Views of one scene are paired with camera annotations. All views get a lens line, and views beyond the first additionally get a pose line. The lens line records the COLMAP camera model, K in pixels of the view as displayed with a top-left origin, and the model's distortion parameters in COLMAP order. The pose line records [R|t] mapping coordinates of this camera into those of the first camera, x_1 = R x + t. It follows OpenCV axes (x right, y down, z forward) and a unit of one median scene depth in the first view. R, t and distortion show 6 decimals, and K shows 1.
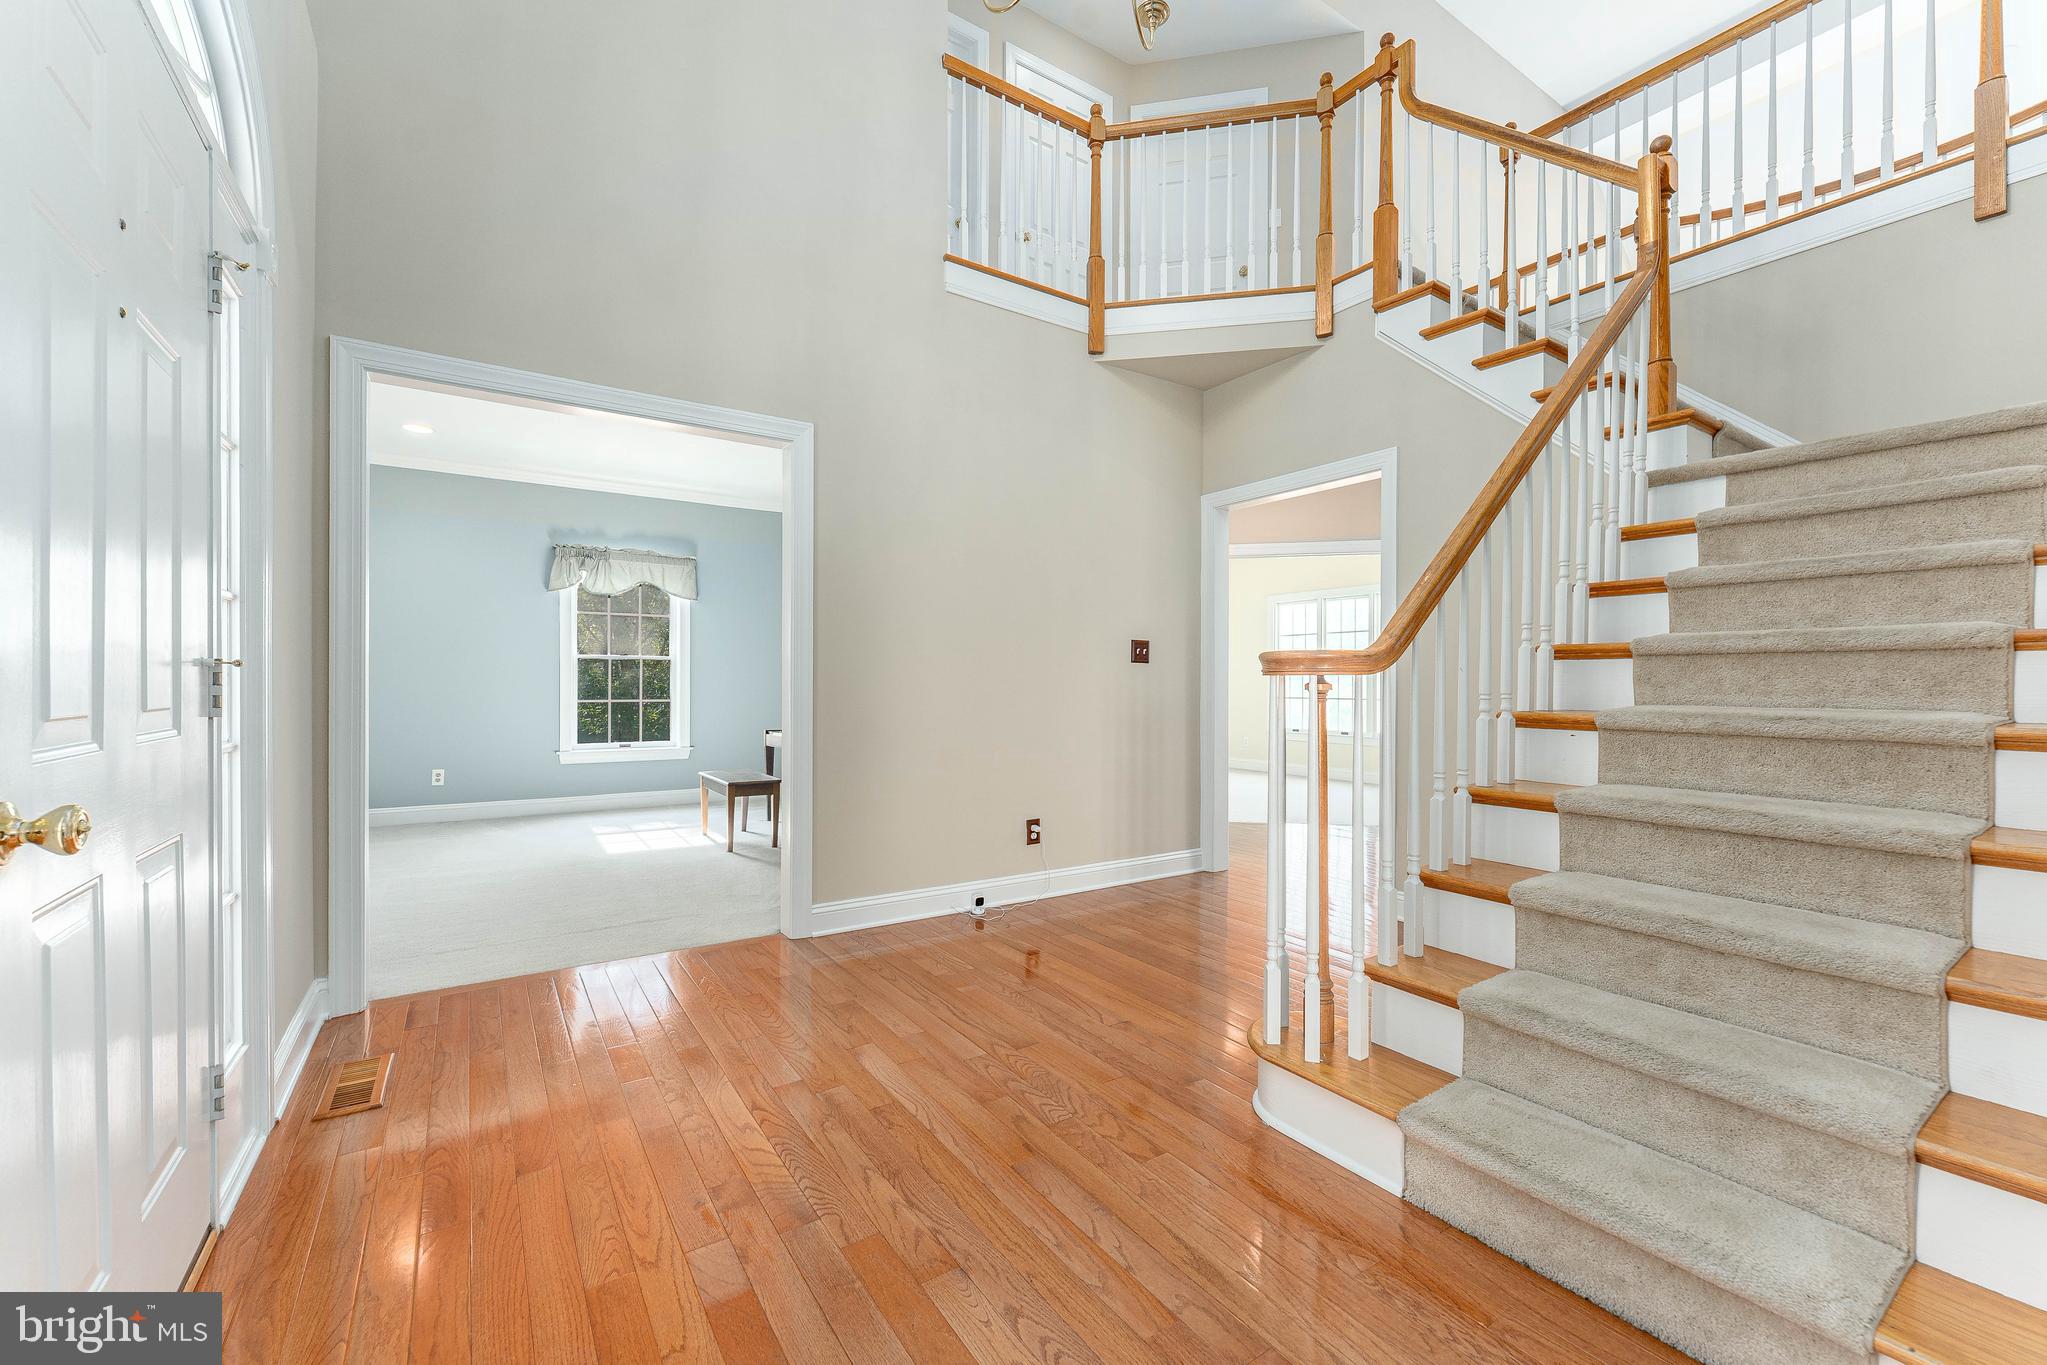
lens RADIAL K [[831.5, 0, 1027.0], [0, 831.5, 685.5], [0, 0, 1]] dist [-0.004080, 0.000731]
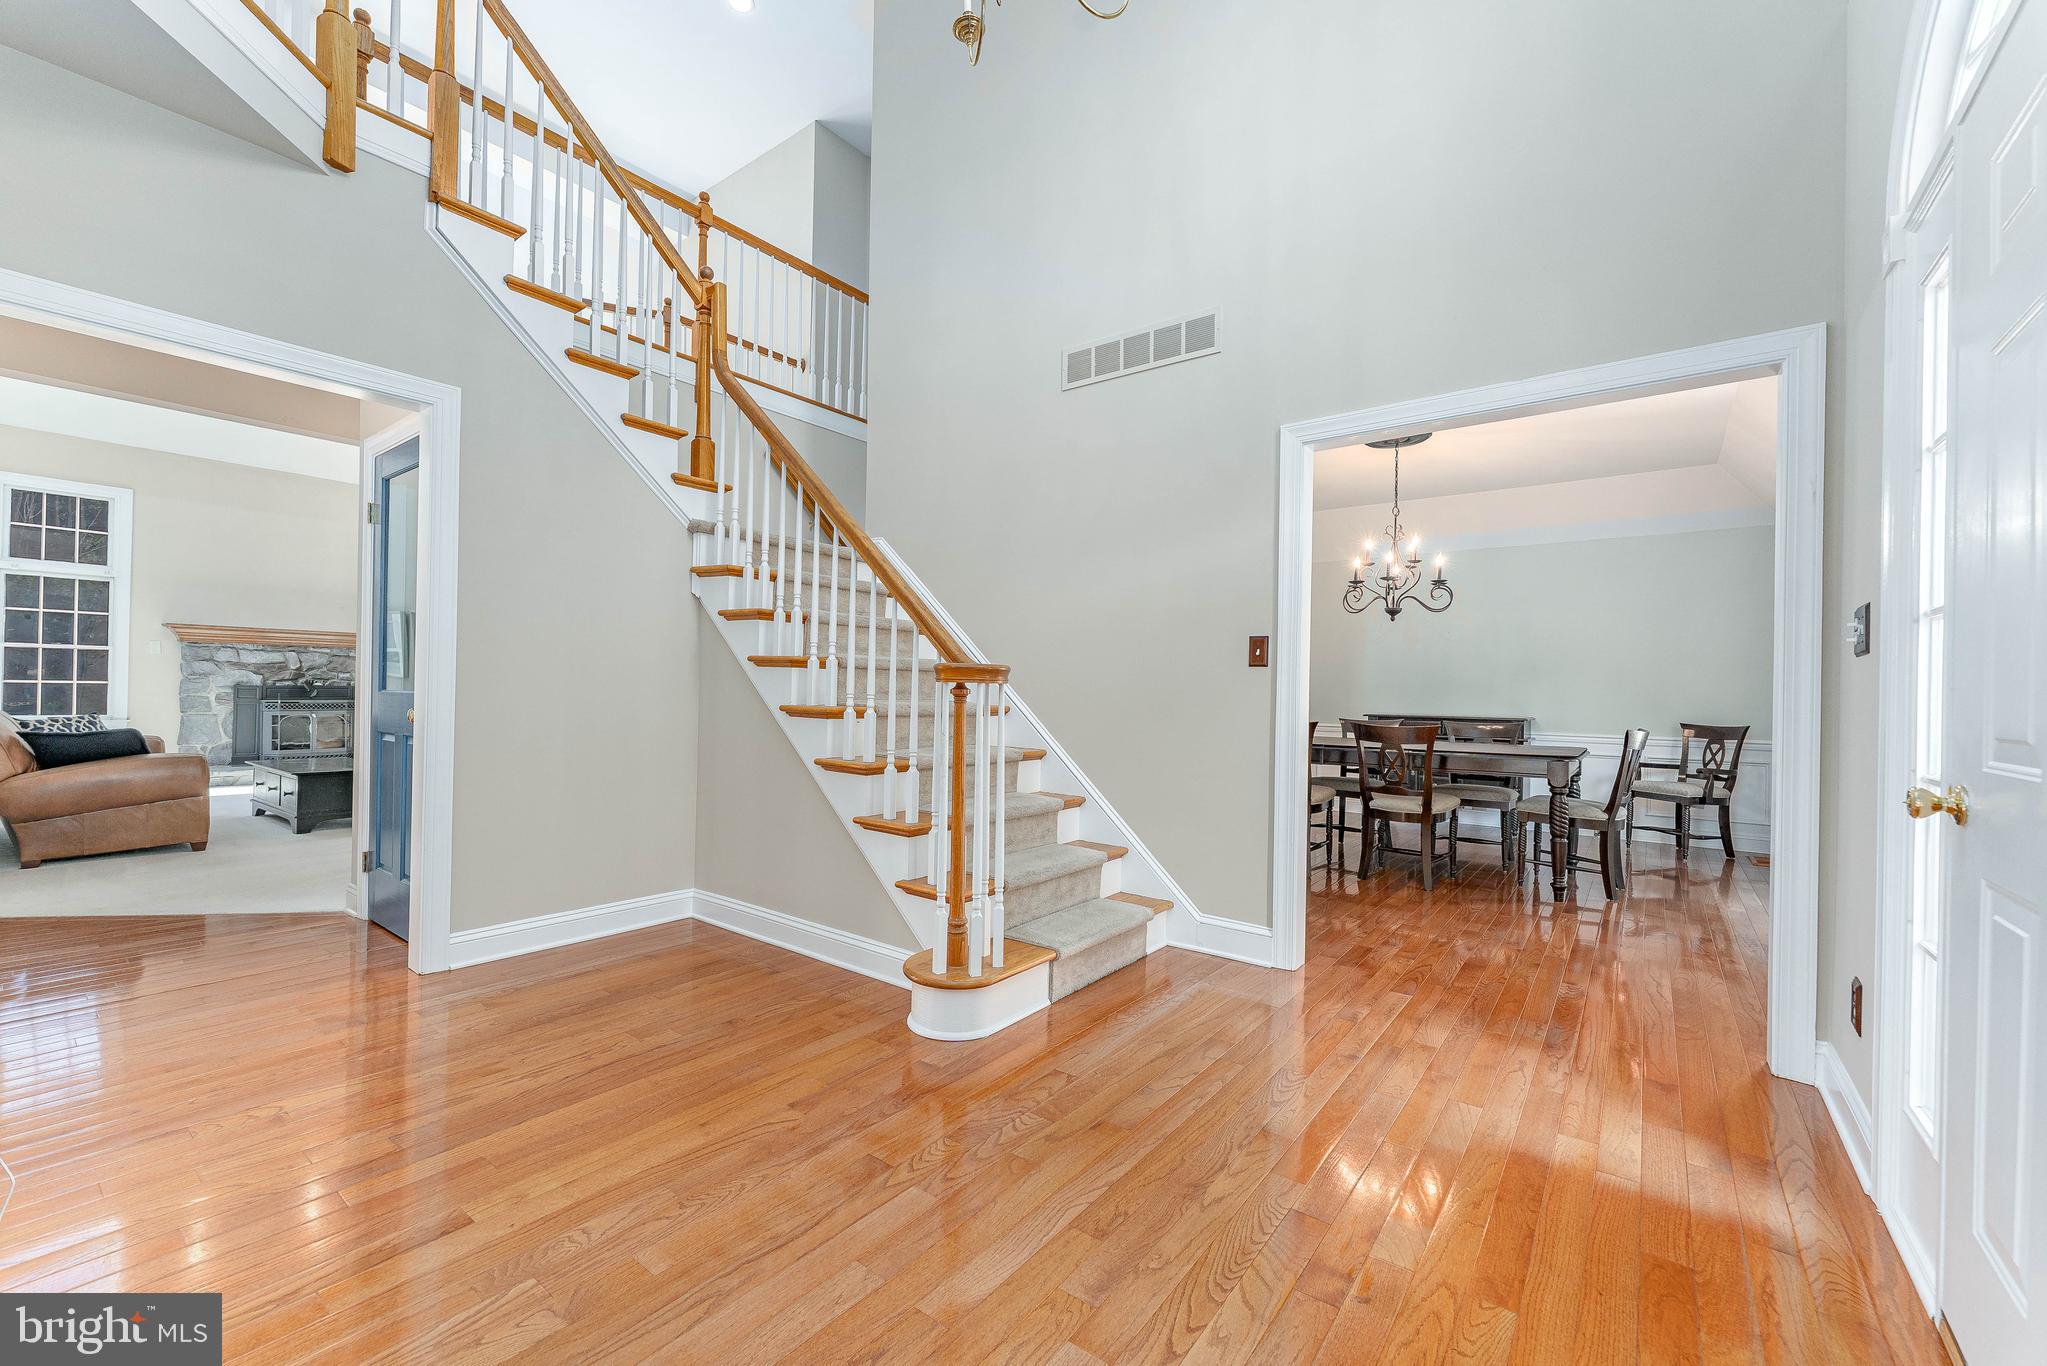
lens RADIAL K [[831.5, 0, 1011.0], [0, 831.5, 687.2], [0, 0, 1]] dist [-0.004080, 0.000731]
pose [[-0.318069, -0.001590, 0.948066, -0.954042], [-0.019091, 0.999807, -0.004728, -0.001681], [-0.947875, -0.019603, -0.318038, 1.421247]]
